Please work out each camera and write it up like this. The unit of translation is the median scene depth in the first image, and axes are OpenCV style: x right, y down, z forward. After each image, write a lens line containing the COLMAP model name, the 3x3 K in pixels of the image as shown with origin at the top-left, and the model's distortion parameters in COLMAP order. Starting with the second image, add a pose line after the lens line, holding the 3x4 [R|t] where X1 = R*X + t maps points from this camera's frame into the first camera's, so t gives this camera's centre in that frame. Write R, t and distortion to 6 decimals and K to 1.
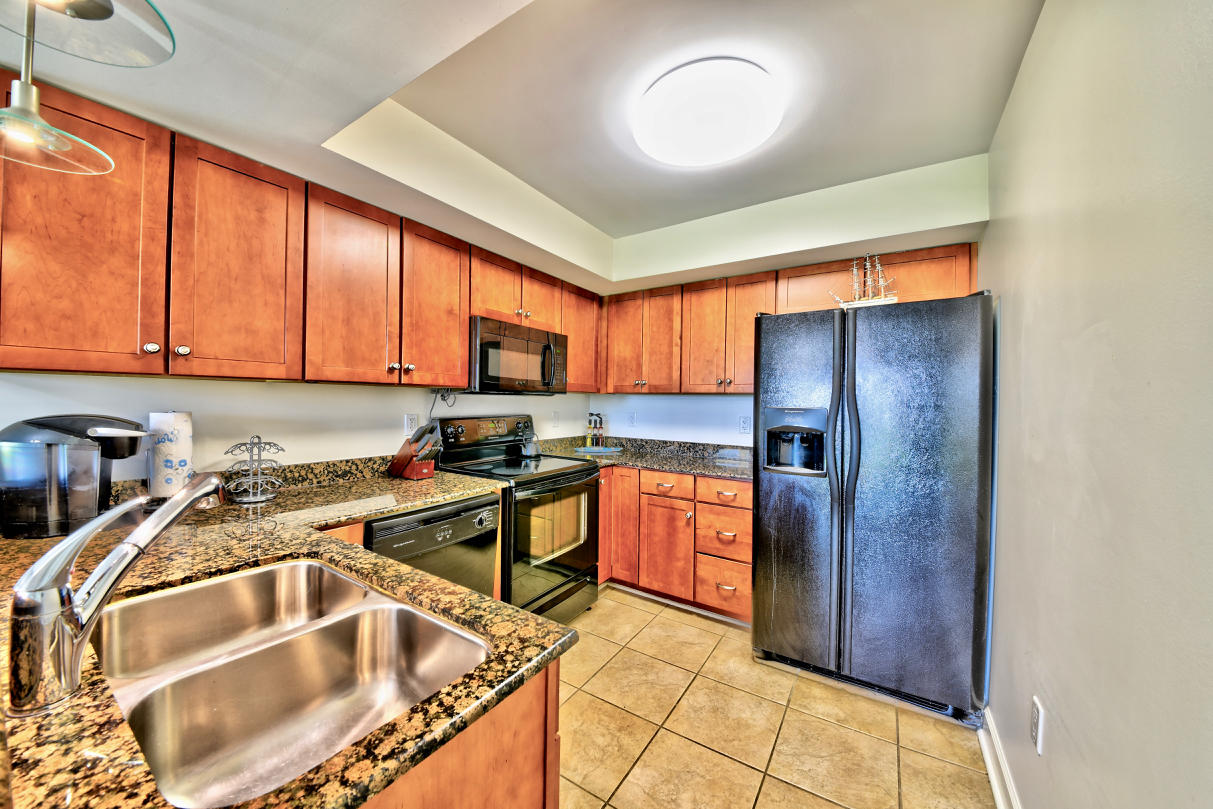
lens RADIAL K [[420.8, 0, 607.2], [0, 420.8, 401.5], [0, 0, 1]] dist [0.001419, -0.011246]
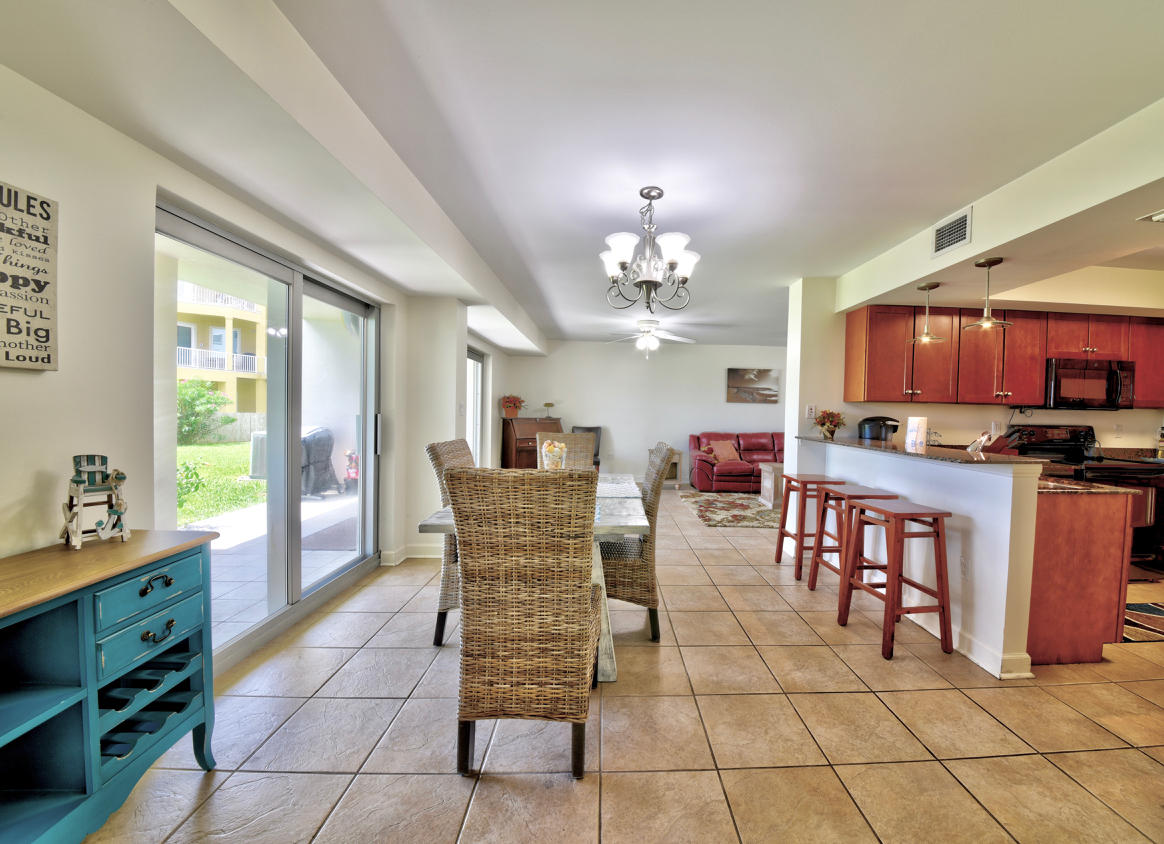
lens RADIAL K [[455.7, 0, 632.8], [0, 455.7, 422.3], [0, 0, 1]] dist [-0.009566, -0.005181]
pose [[0.598086, 0.016753, -0.801257, 0.081162], [-0.012739, 0.999854, 0.011397, 0.026296], [0.801331, 0.003390, 0.598212, -1.037155]]
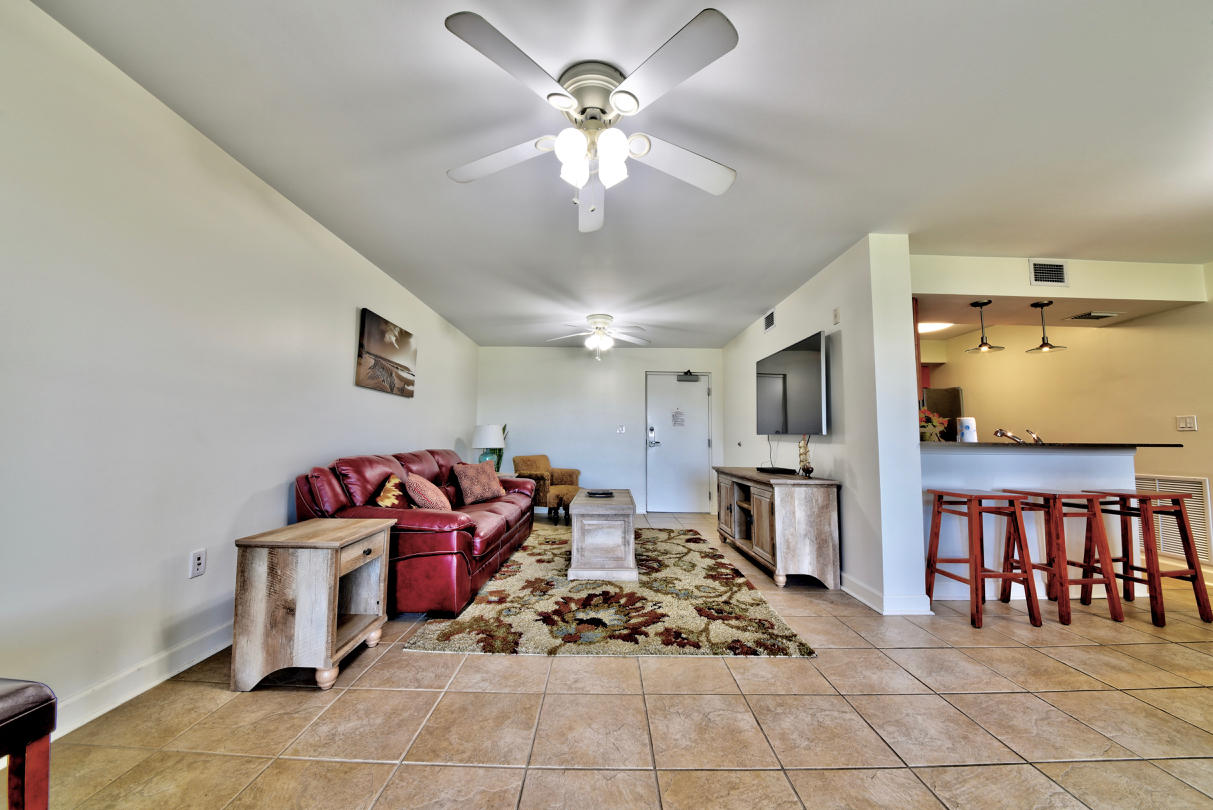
lens RADIAL K [[425.9, 0, 602.9], [0, 425.9, 404.7], [0, 0, 1]] dist [-0.018406, -0.002516]
pose [[0.843229, 0.037708, 0.536230, -1.987928], [0.002410, 0.997261, -0.073919, 0.065168], [-0.537549, 0.063623, 0.840829, -0.143066]]
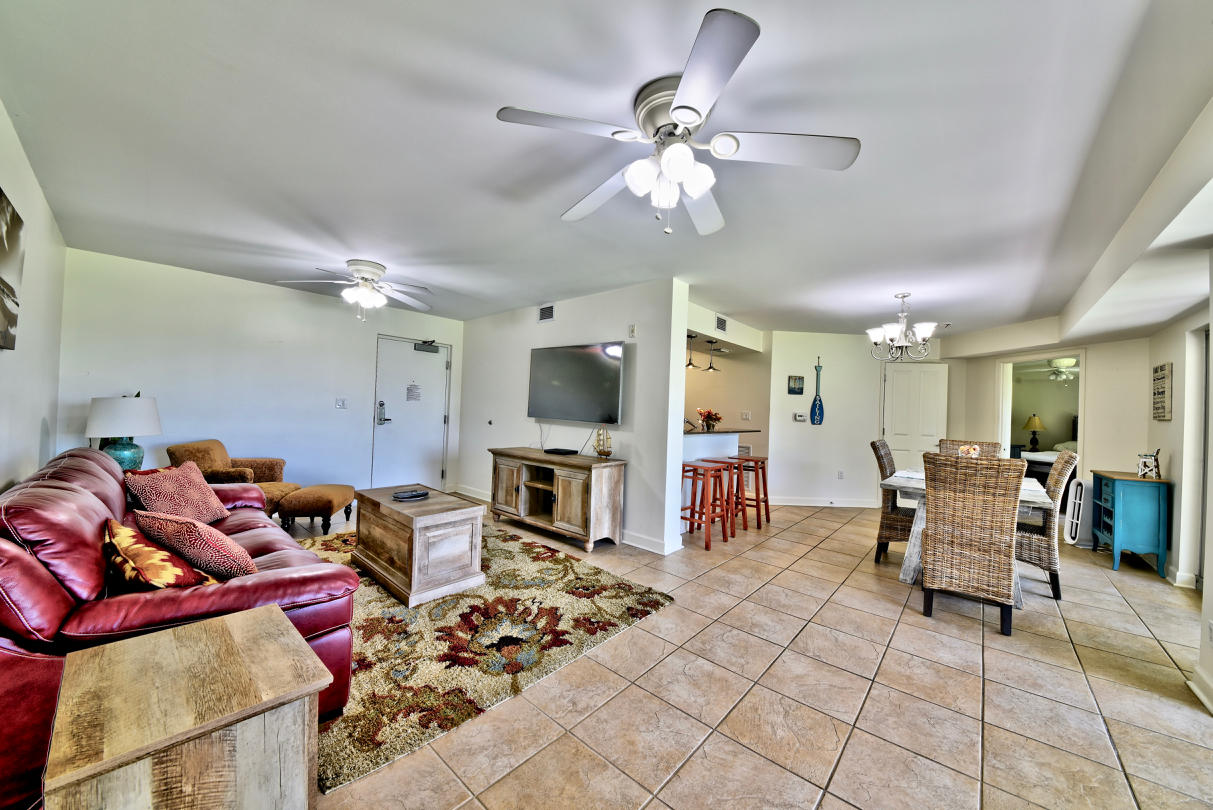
lens RADIAL K [[420.8, 0, 607.2], [0, 420.8, 402.0], [0, 0, 1]] dist [0.001419, -0.011246]
pose [[0.146686, 0.002610, 0.989180, -2.291754], [-0.033826, 0.999425, 0.002379, -0.019066], [-0.988605, -0.033809, 0.146690, 0.356128]]
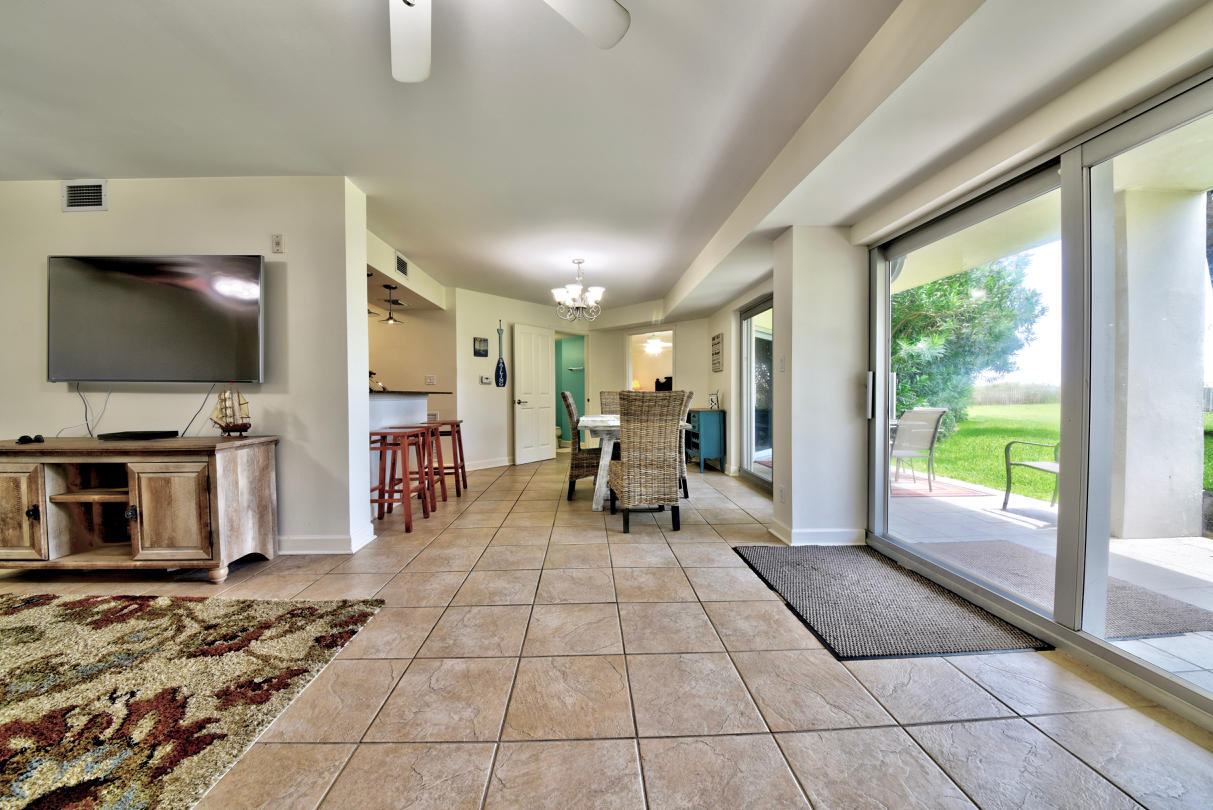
lens RADIAL K [[425.9, 0, 602.9], [0, 425.9, 404.7], [0, 0, 1]] dist [-0.018406, -0.002516]
pose [[-0.575439, -0.035749, 0.817063, -2.088629], [-0.006033, 0.999203, 0.039469, 0.069339], [-0.817823, 0.017783, -0.575196, 0.441798]]
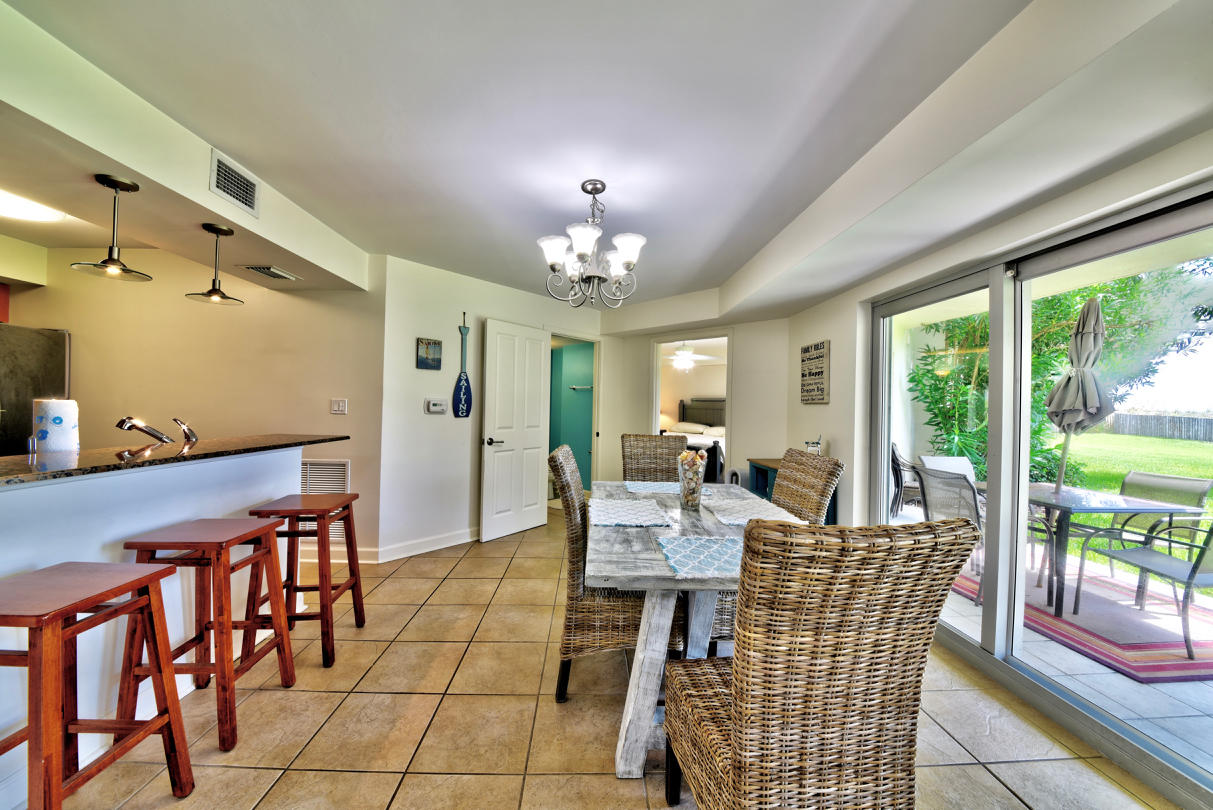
lens RADIAL K [[425.9, 0, 602.9], [0, 425.9, 404.7], [0, 0, 1]] dist [-0.018406, -0.002516]
pose [[-0.570234, -0.025986, 0.821071, -1.369609], [-0.030430, 0.999482, 0.010498, -0.005841], [-0.820918, -0.018999, -0.570729, 0.009699]]
